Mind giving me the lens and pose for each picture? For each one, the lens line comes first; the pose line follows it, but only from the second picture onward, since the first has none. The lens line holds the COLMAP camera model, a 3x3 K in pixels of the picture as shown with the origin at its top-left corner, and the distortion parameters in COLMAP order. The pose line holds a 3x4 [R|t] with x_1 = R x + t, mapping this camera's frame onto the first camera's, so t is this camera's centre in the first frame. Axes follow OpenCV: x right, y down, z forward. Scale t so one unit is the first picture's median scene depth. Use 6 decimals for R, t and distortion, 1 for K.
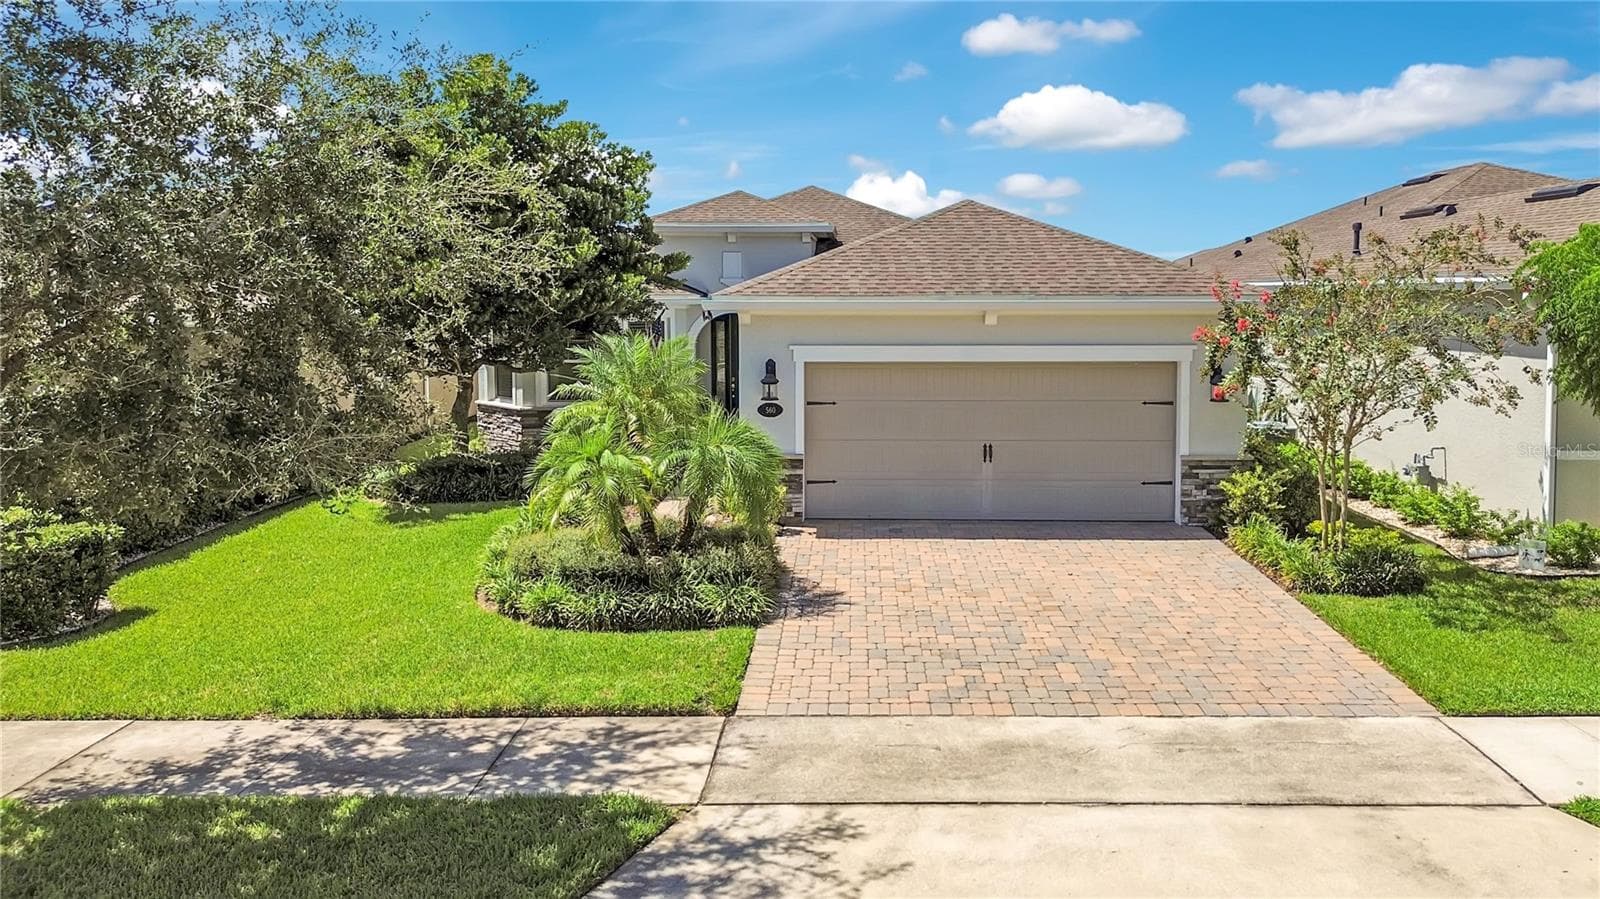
lens RADIAL K [[1189.4, 0, 828.0], [0, 1189.4, 350.3], [0, 0, 1]] dist [0.150333, -0.137195]
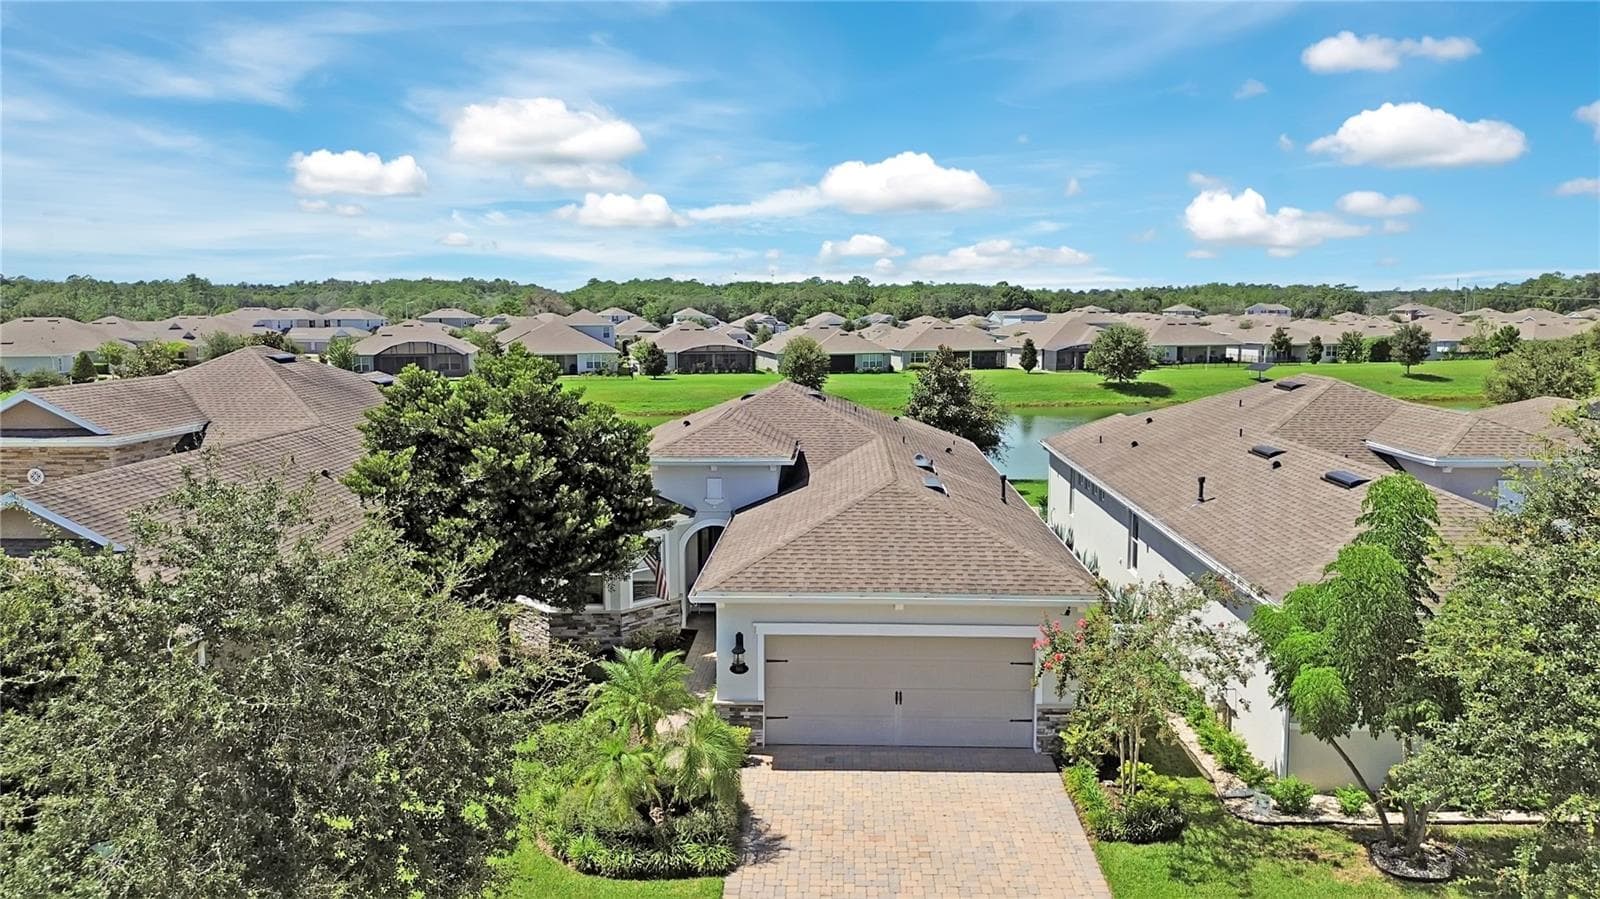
lens RADIAL K [[1168.0, 0, 800.0], [0, 1168.0, 449.5], [0, 0, 1]] dist [0.165109, -0.138091]
pose [[0.999899, -0.000947, -0.014159, 0.049664], [0.001983, 0.997302, 0.073376, -0.365944], [0.014051, -0.073396, 0.997204, -0.402101]]
